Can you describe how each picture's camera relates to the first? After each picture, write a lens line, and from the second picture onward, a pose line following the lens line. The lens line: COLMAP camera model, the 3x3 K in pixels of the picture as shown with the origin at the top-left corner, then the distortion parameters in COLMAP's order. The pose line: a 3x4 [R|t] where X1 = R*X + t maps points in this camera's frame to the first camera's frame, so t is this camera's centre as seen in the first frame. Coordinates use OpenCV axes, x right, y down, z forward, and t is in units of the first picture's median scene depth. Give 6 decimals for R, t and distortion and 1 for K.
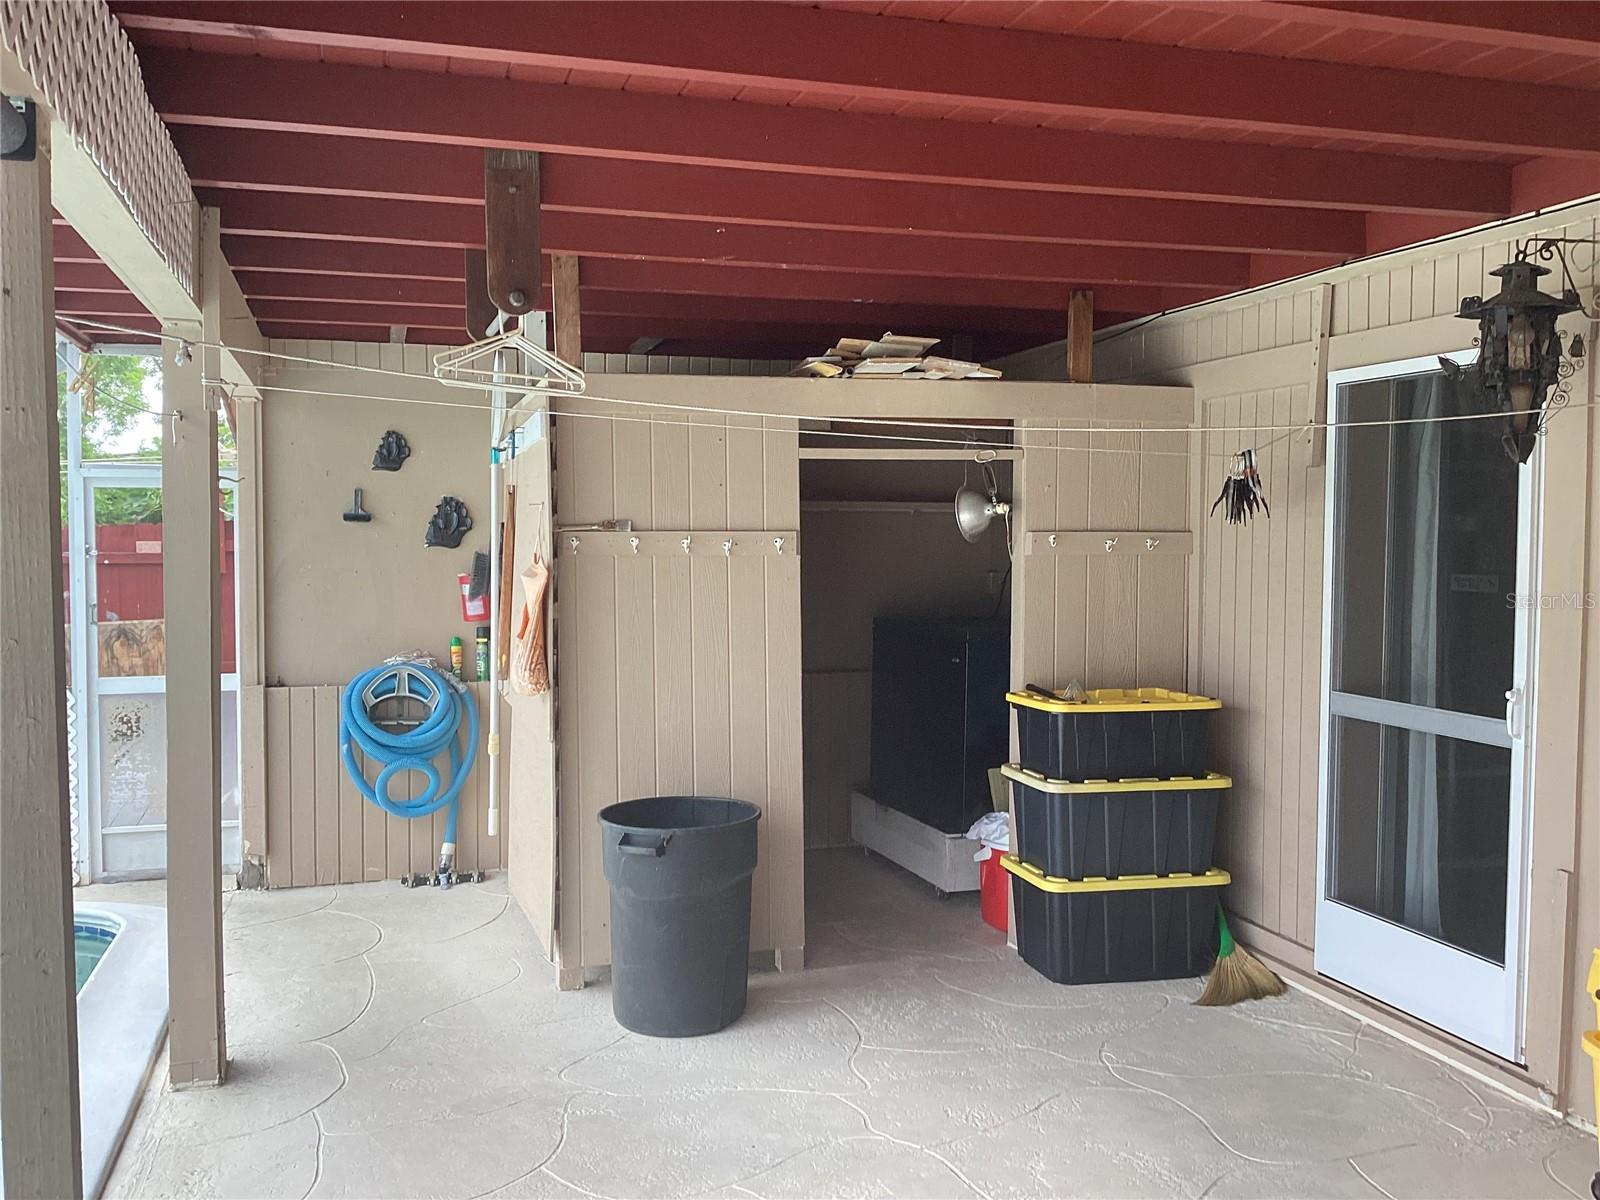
lens RADIAL K [[1490.7, 0, 800.4], [0, 1490.7, 599.7], [0, 0, 1]] dist [0.048372, 0.000000]
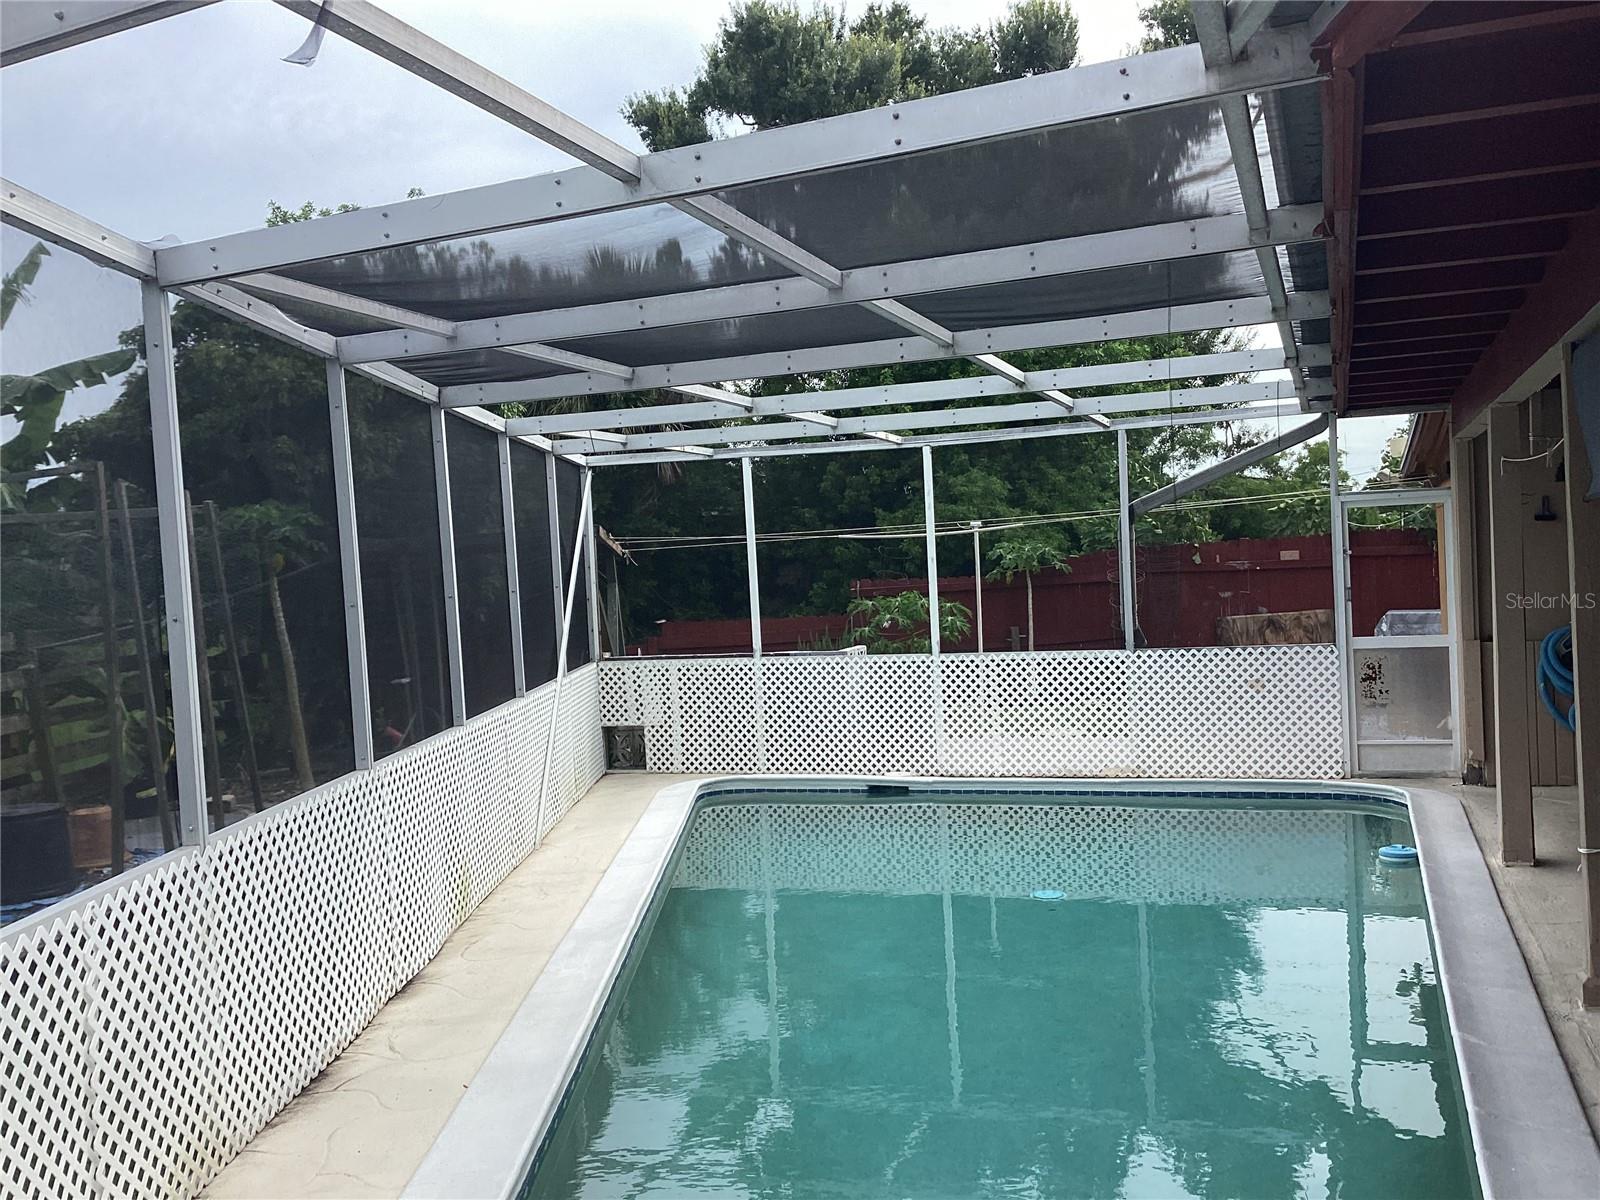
lens RADIAL K [[1490.7, 0, 817.5], [0, 1490.7, 603.4], [0, 0, 1]] dist [0.048372, 0.000000]
pose [[0.816222, -0.024584, -0.577215, -0.046406], [0.019906, 0.999698, -0.014430, 0.029306], [0.577395, 0.000288, 0.816465, -0.496395]]
